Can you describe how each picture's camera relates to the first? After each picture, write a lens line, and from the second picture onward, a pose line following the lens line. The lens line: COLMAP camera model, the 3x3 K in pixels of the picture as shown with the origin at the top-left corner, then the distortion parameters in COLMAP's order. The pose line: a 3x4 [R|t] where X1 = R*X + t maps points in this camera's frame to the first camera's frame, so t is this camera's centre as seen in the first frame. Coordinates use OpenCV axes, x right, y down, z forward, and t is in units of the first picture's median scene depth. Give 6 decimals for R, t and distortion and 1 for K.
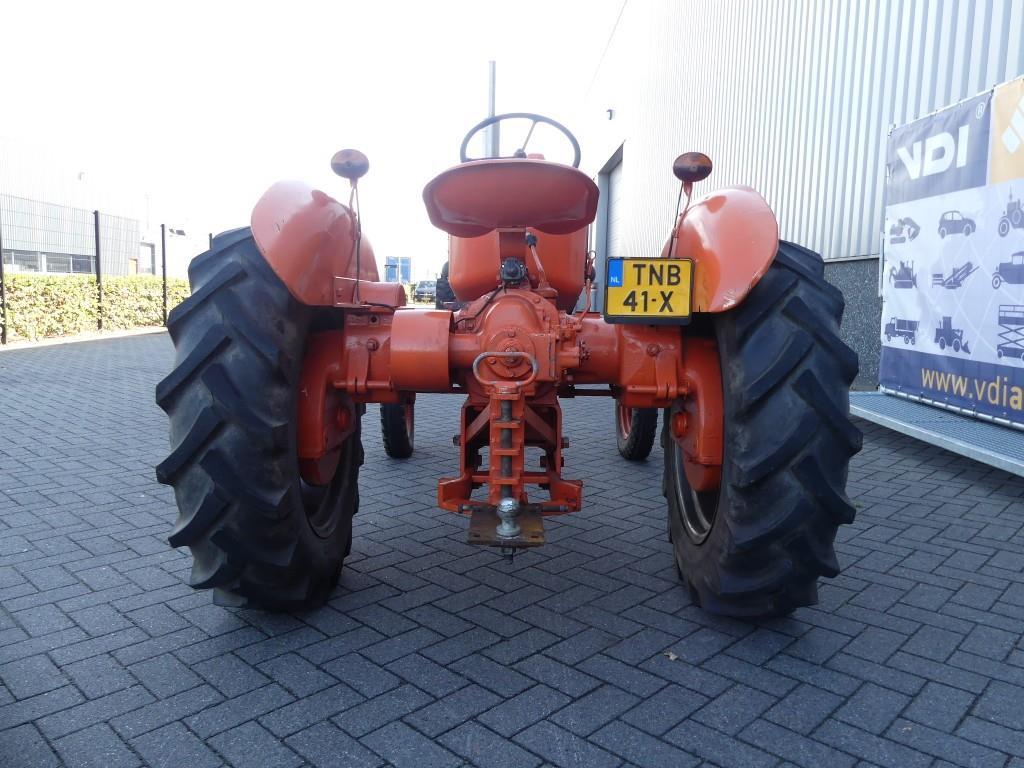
lens RADIAL K [[776.4, 0, 518.4], [0, 776.4, 376.8], [0, 0, 1]] dist [-0.026942, 0.021251]
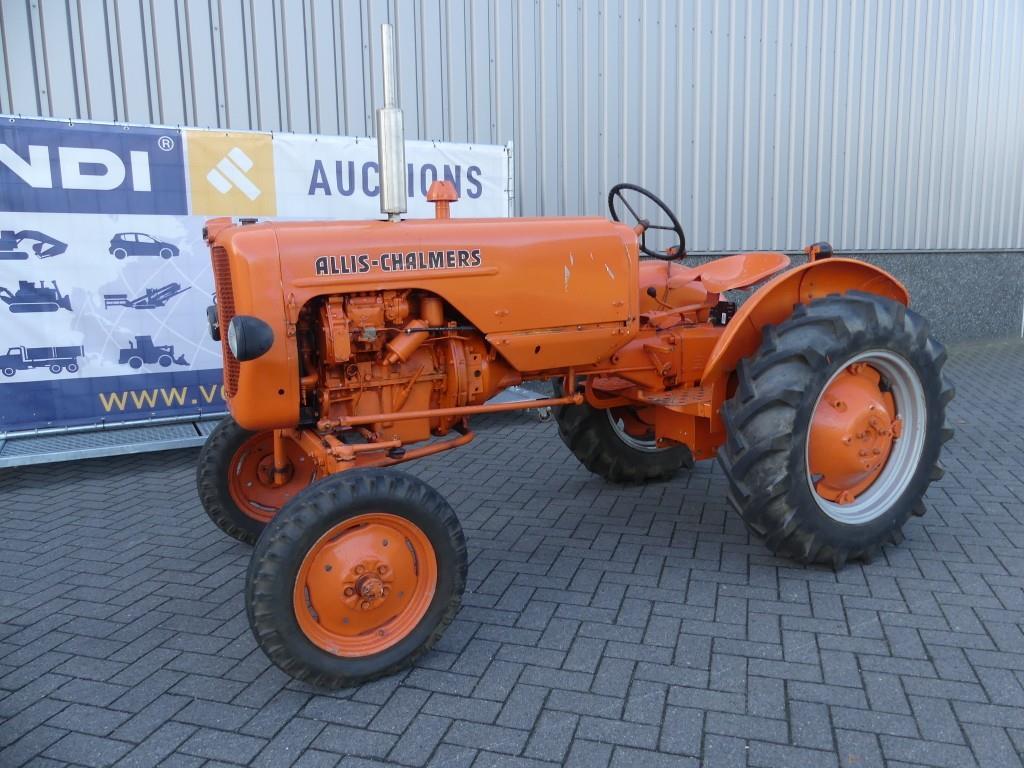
lens RADIAL K [[776.4, 0, 531.1], [0, 776.4, 376.0], [0, 0, 1]] dist [-0.026942, 0.021251]
pose [[-0.481635, -0.131725, 0.866416, -1.174344], [0.104222, 0.973014, 0.205868, -0.365993], [-0.870152, 0.189453, -0.454909, 2.050149]]
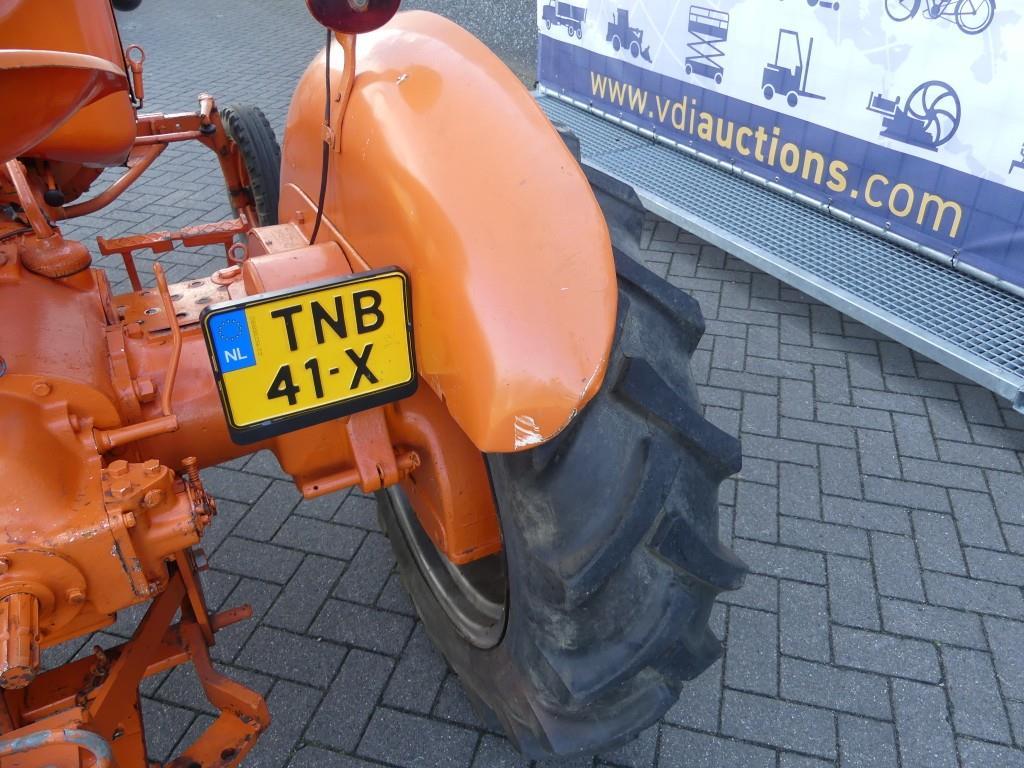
lens RADIAL K [[776.4, 0, 519.8], [0, 776.4, 381.6], [0, 0, 1]] dist [-0.026942, 0.021251]
pose [[0.879454, -0.278870, 0.385735, 0.082676], [0.066965, 0.874826, 0.479787, -0.263155], [-0.471249, -0.396120, 0.788044, 0.519377]]
